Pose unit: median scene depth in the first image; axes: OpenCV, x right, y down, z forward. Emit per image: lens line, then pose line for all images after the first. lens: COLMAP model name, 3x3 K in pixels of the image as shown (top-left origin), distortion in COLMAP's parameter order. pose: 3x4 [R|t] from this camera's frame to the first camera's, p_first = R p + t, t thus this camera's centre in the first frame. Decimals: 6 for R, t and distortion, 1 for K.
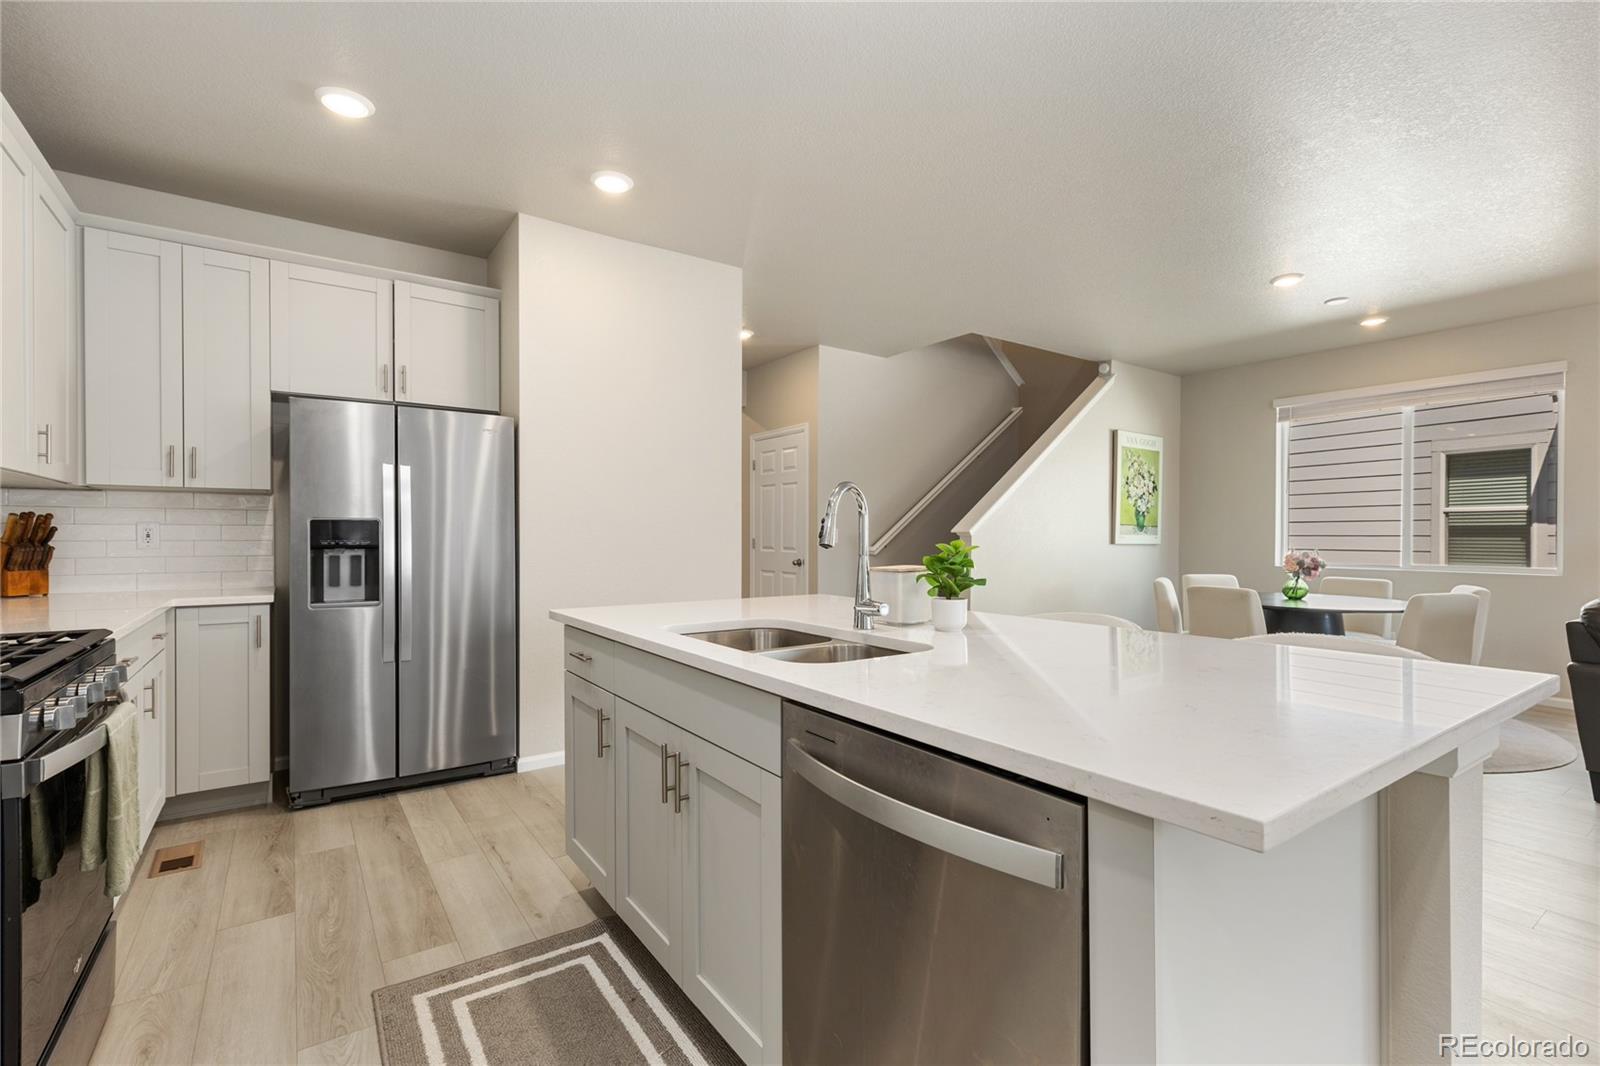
lens RADIAL K [[730.9, 0, 798.0], [0, 730.9, 542.2], [0, 0, 1]] dist [-0.000243, -0.000105]
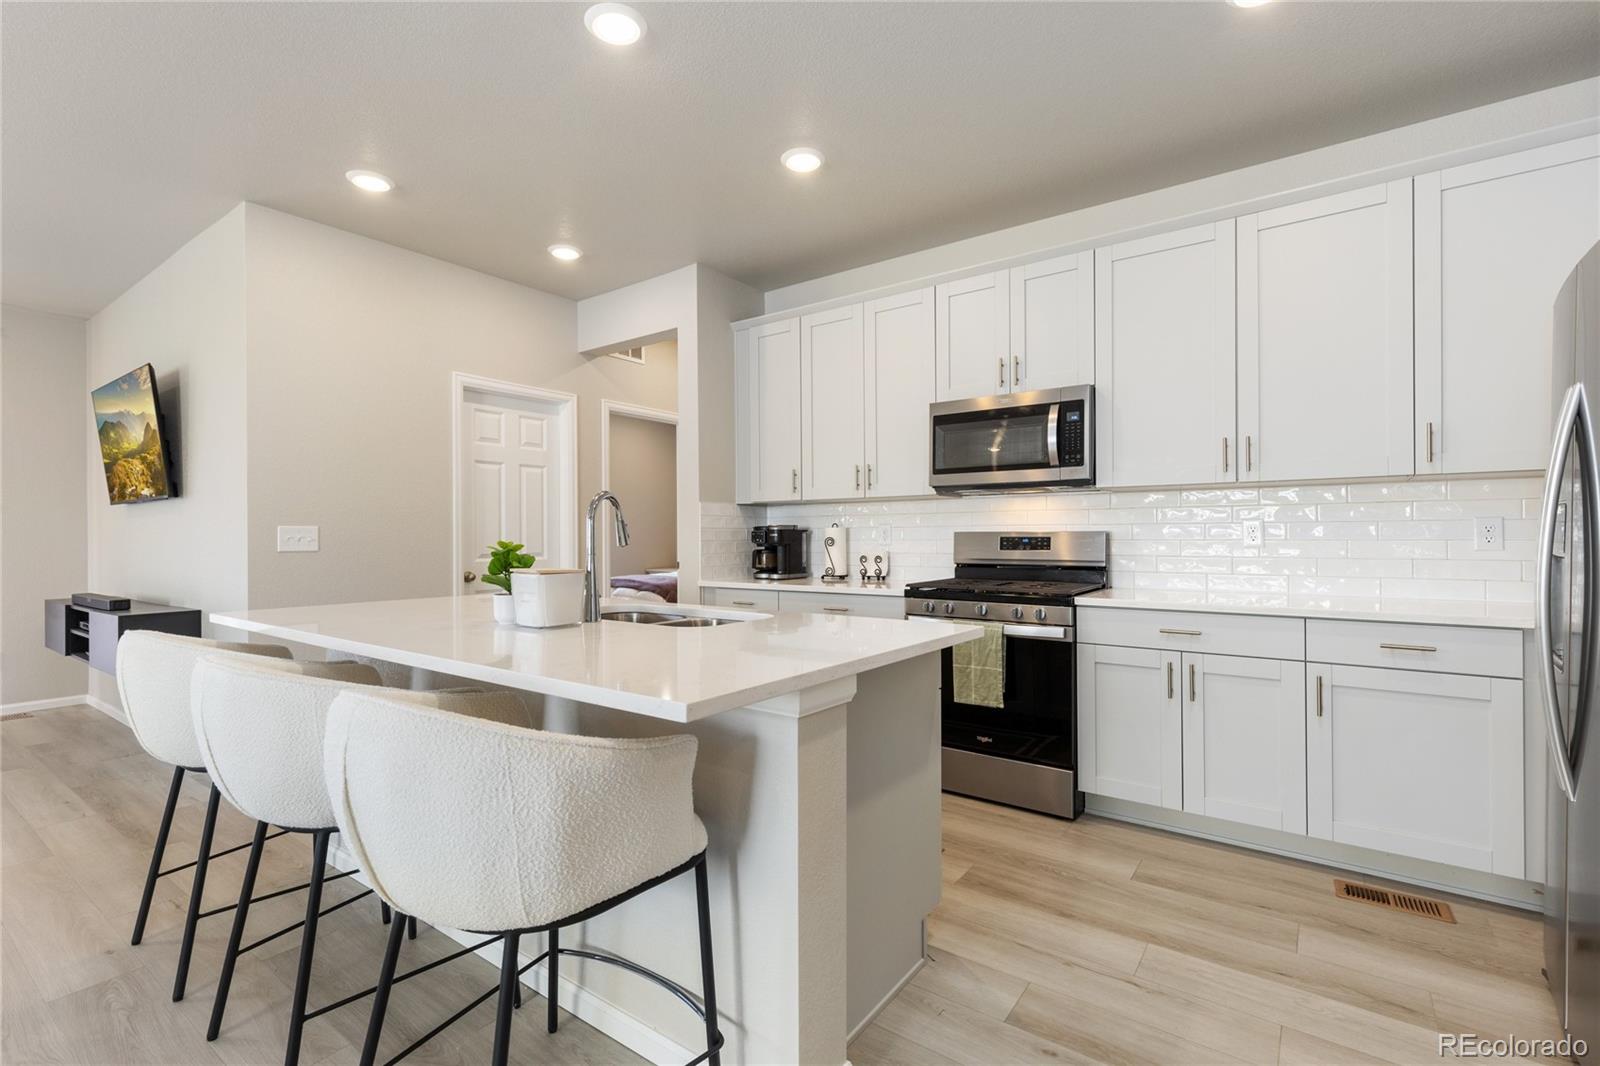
lens RADIAL K [[723.6, 0, 805.3], [0, 723.6, 533.7], [0, 0, 1]] dist [0.000822, -0.000069]
pose [[-0.944473, 0.006758, -0.328521, 0.111810], [0.005285, 0.999972, 0.005377, -0.018717], [0.328548, 0.003343, -0.944481, 1.672089]]
